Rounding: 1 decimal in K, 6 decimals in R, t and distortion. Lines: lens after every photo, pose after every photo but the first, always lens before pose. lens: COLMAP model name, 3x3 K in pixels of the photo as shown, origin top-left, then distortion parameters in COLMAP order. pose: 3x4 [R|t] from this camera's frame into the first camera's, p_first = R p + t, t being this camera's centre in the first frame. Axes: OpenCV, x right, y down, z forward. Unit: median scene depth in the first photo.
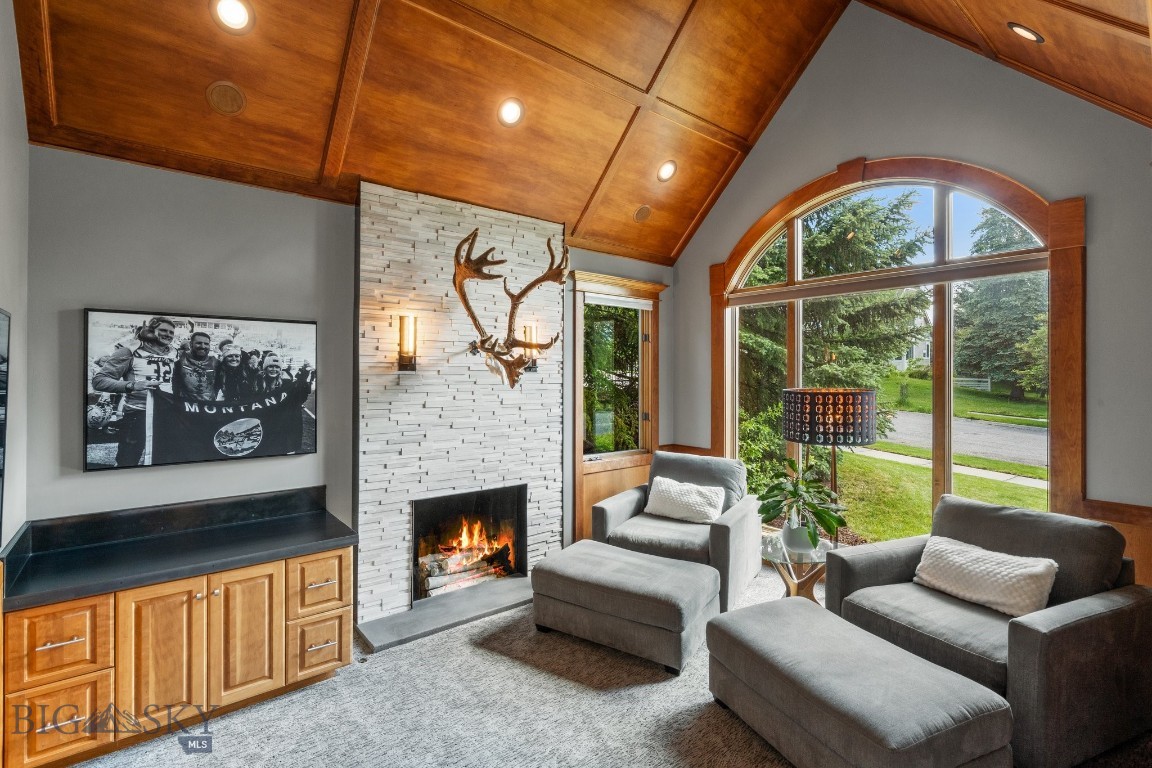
lens RADIAL K [[539.7, 0, 572.9], [0, 539.7, 370.8], [0, 0, 1]] dist [-0.001262, 0.000102]
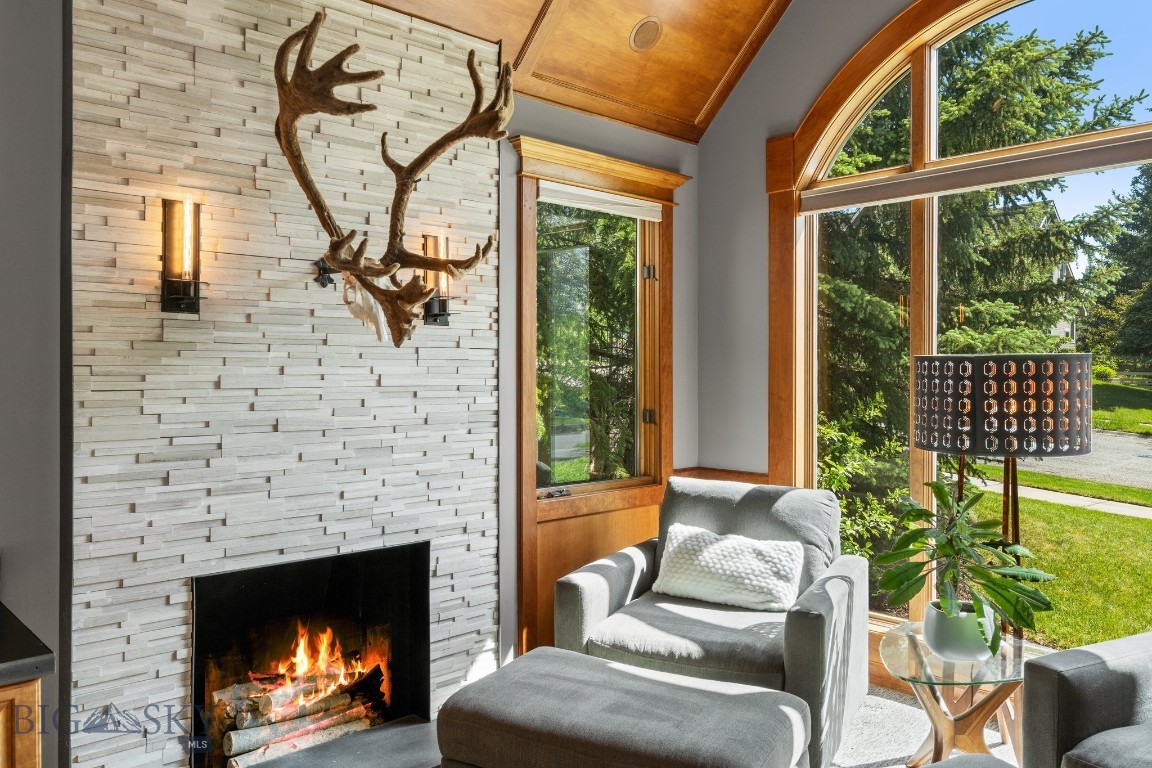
lens RADIAL K [[874.3, 0, 574.4], [0, 874.3, 370.9], [0, 0, 1]] dist [0.006511, 0.000623]
pose [[0.997133, -0.002677, 0.075623, -0.010127], [0.002228, 0.999979, 0.006020, 0.044522], [-0.075637, -0.005835, 0.997118, 0.165912]]
